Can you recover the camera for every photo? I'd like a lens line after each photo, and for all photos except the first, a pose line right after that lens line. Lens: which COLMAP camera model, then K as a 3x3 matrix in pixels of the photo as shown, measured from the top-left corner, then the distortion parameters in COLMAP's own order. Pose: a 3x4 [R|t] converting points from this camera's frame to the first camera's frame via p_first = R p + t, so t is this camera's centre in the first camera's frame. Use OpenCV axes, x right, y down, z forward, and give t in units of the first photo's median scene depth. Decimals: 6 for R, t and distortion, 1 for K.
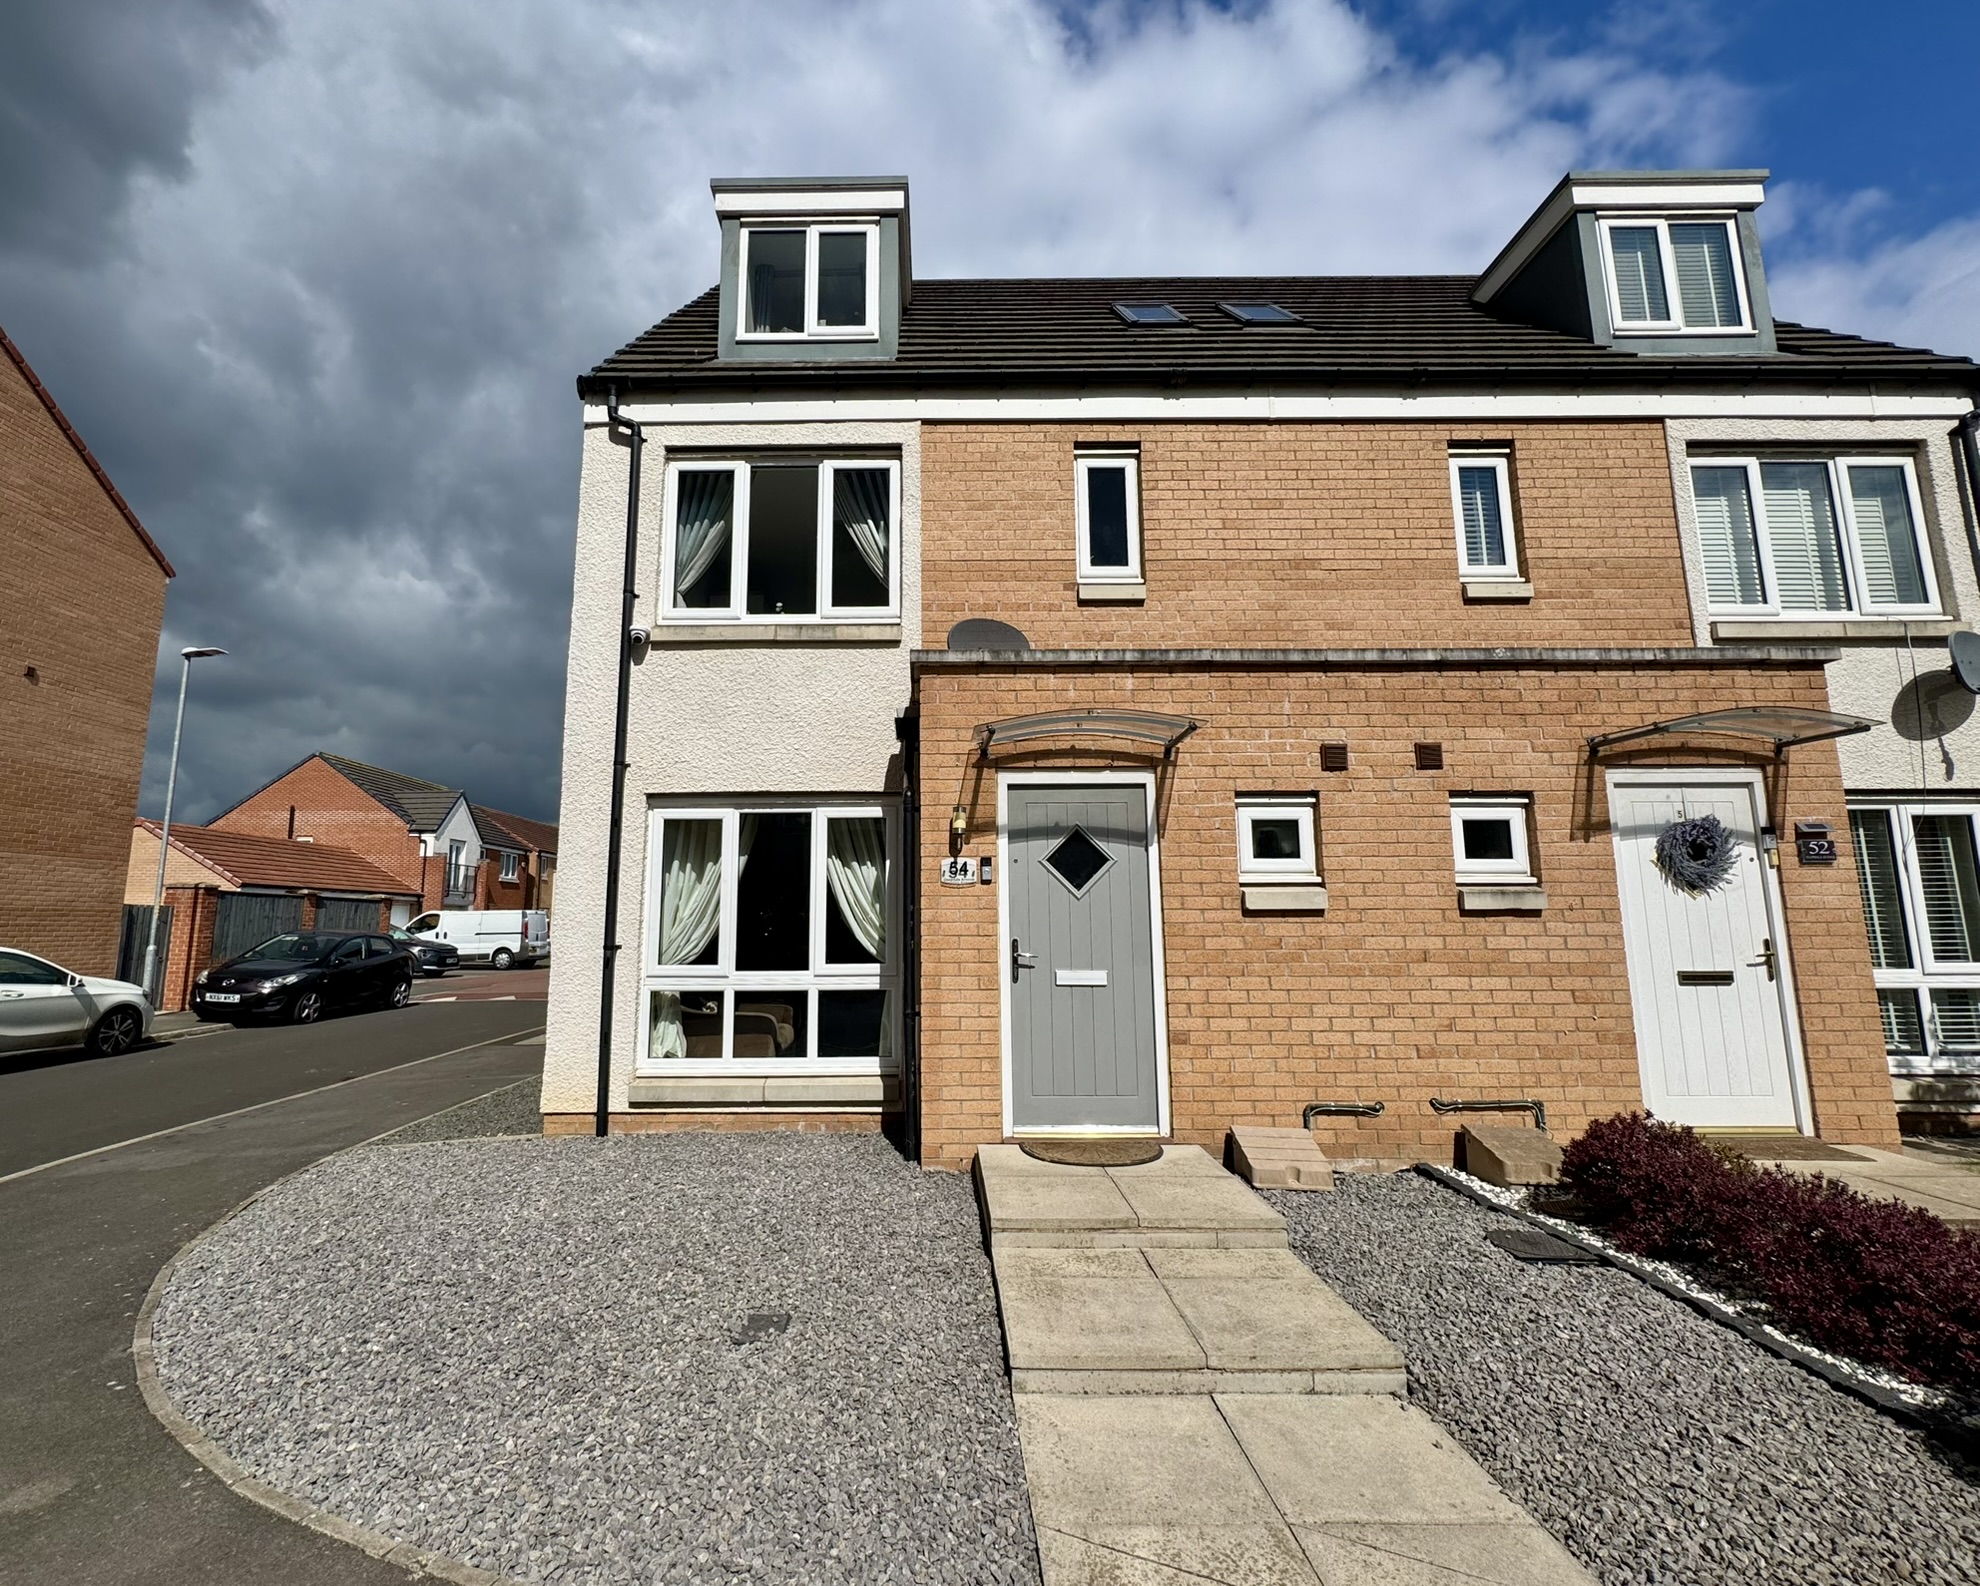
lens RADIAL K [[909.5, 0, 1024.4], [0, 909.5, 785.1], [0, 0, 1]] dist [-0.003011, 0.000120]
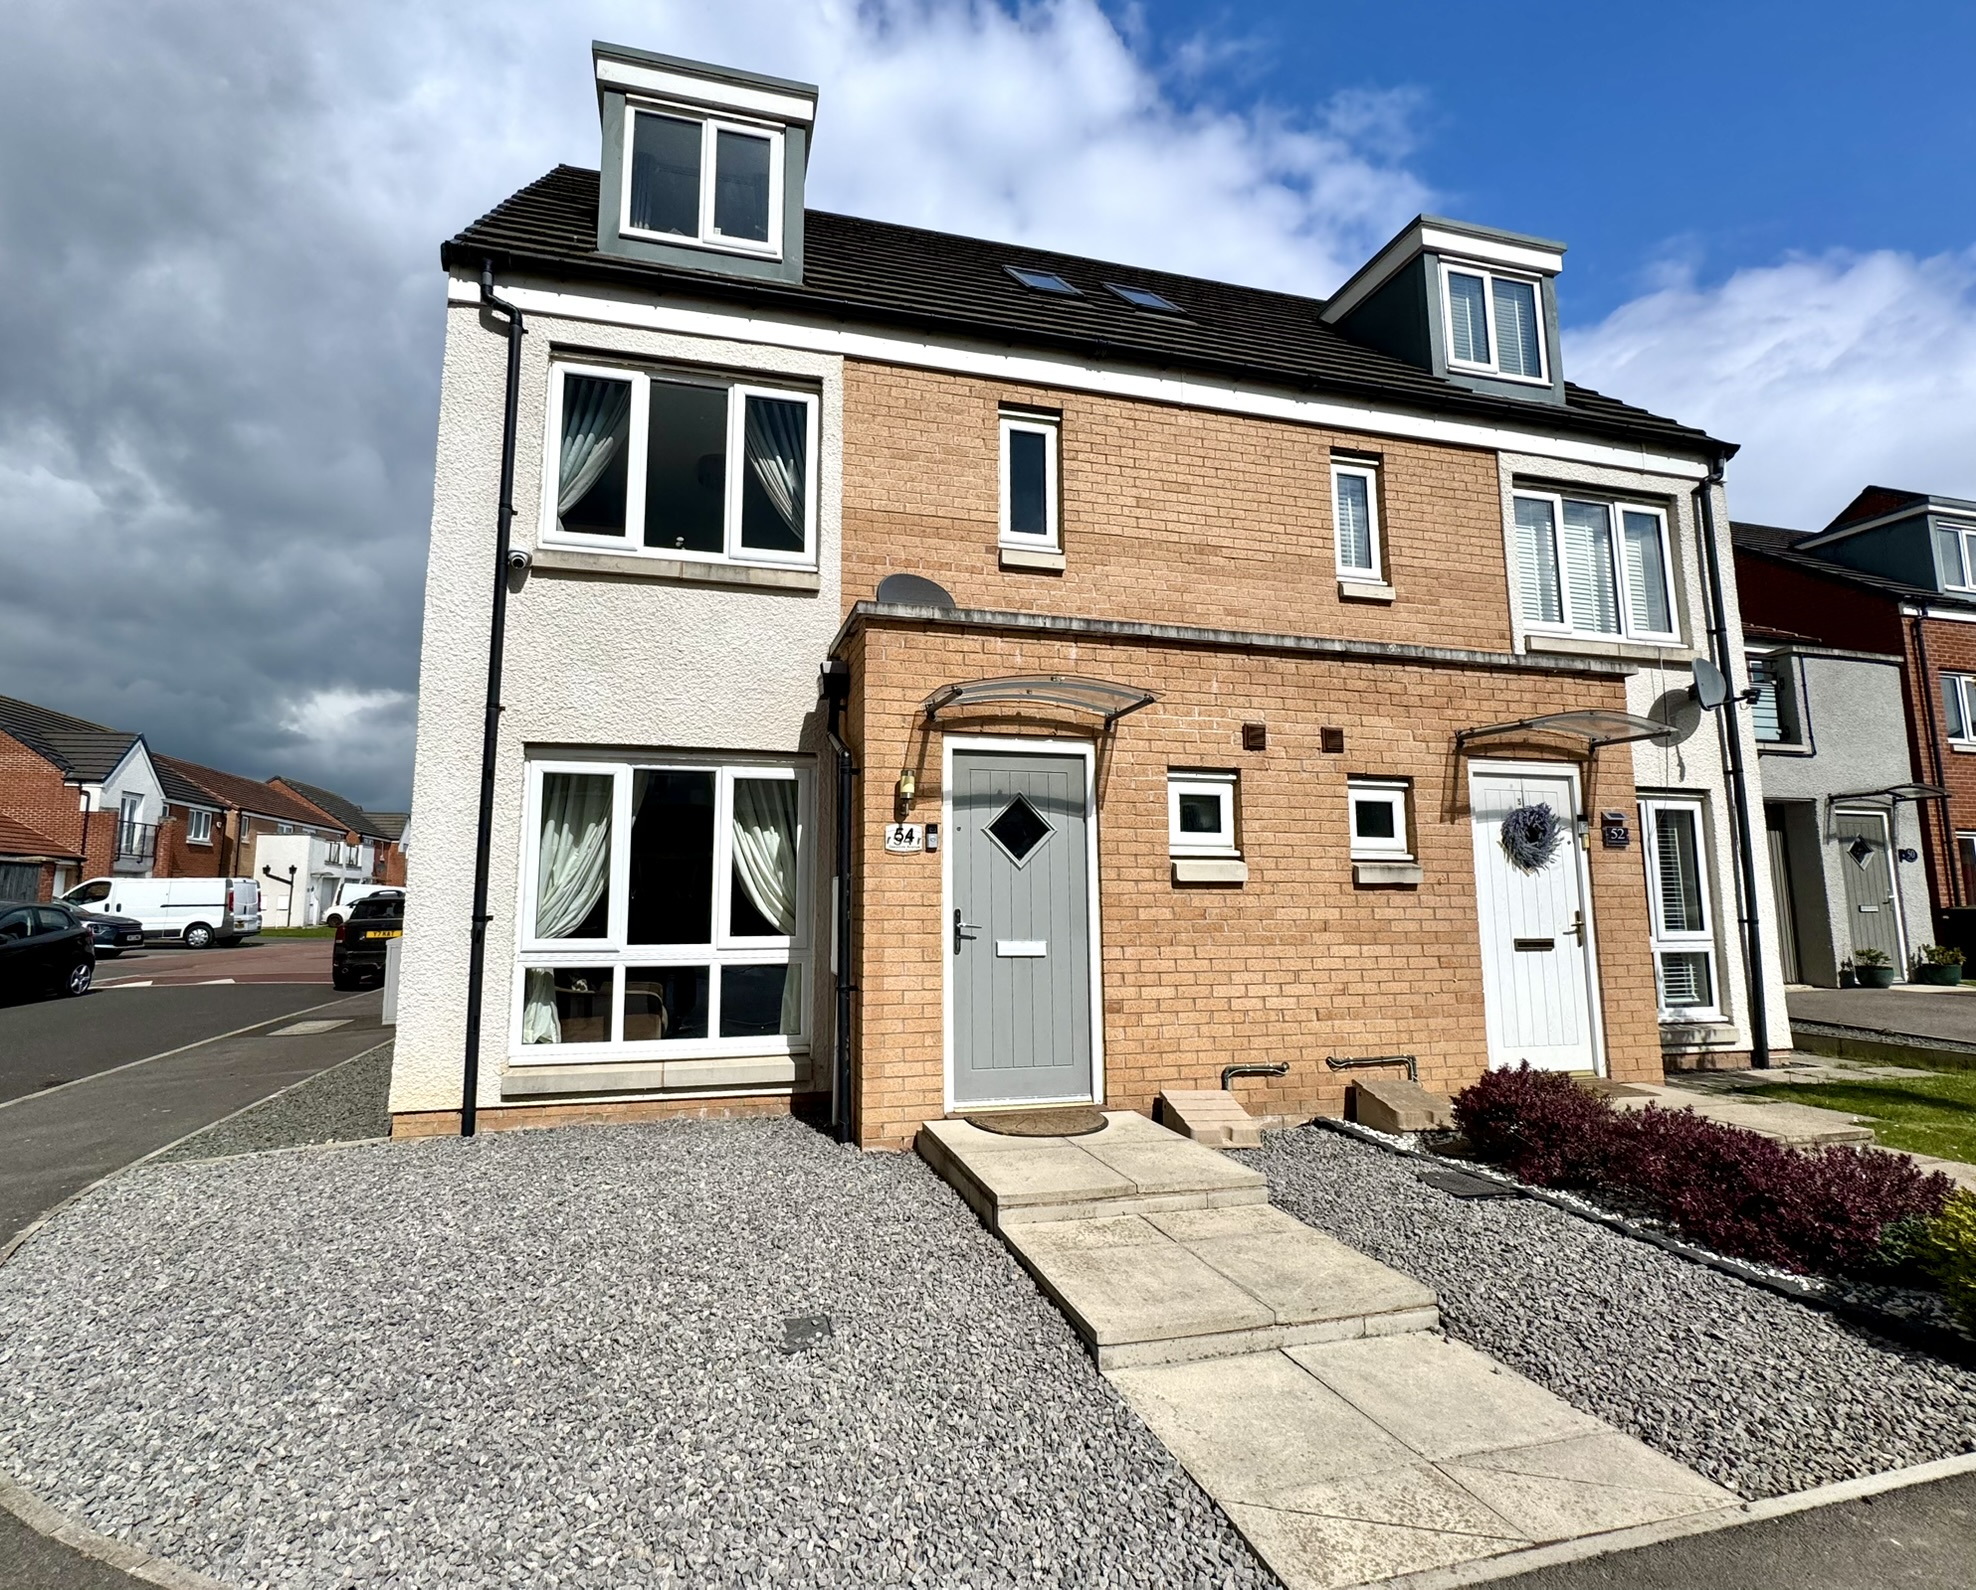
lens RADIAL K [[907.7, 0, 1022.4], [0, 907.7, 787.1], [0, 0, 1]] dist [-0.003011, 0.000120]
pose [[0.970991, 0.033487, 0.236758, -0.156602], [-0.040393, 0.998886, 0.024379, 0.011656], [-0.235678, -0.033235, 0.971263, 0.045056]]
